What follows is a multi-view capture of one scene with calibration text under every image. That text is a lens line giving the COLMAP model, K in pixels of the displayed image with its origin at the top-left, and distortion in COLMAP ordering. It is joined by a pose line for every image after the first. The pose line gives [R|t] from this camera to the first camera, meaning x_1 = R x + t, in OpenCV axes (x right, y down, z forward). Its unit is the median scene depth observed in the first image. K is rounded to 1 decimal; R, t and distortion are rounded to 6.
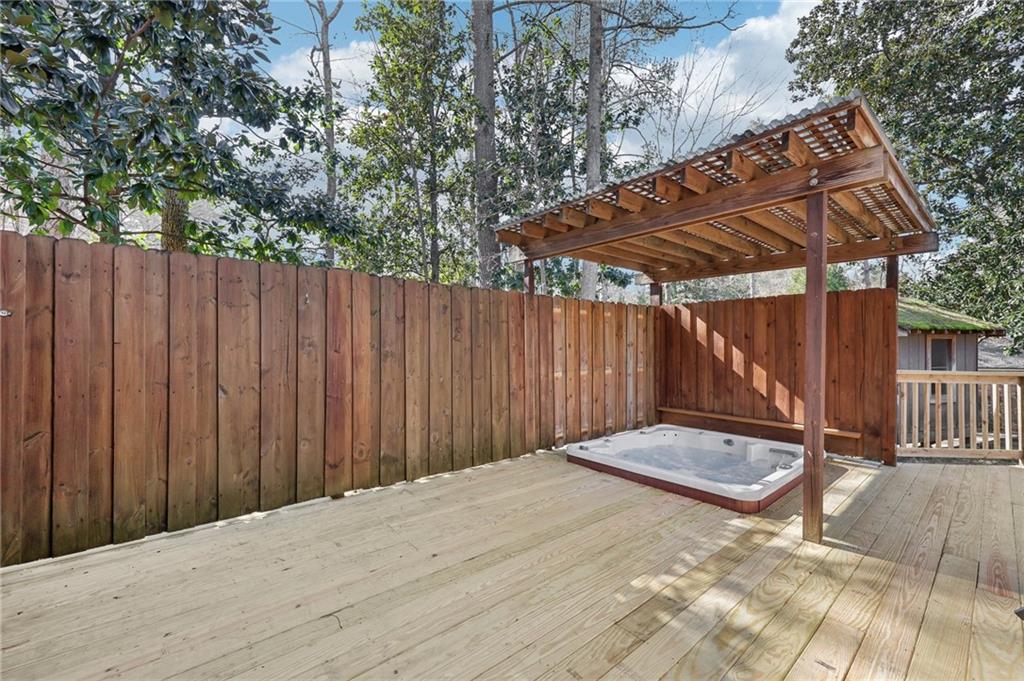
lens RADIAL K [[420.9, 0, 512.4], [0, 420.9, 345.6], [0, 0, 1]] dist [0.000466, 0.000293]
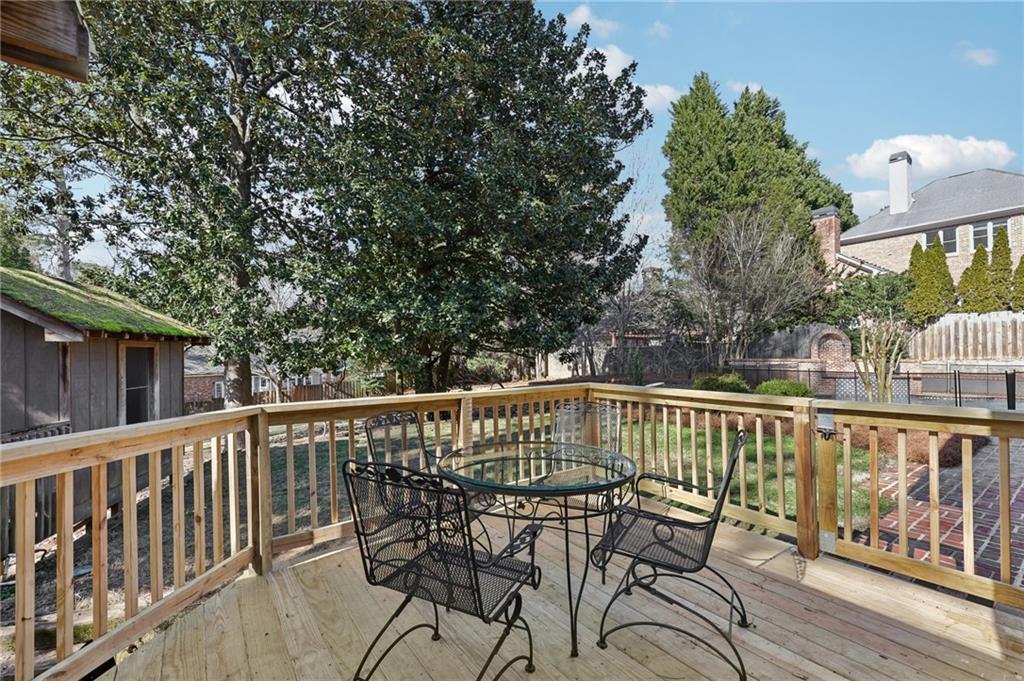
lens RADIAL K [[420.9, 0, 512.3], [0, 420.9, 350.2], [0, 0, 1]] dist [0.000466, 0.000293]
pose [[0.070734, 0.005806, 0.997478, 0.339548], [0.000610, 0.999983, -0.005864, -0.005763], [-0.997495, 0.001024, 0.070729, 0.310643]]
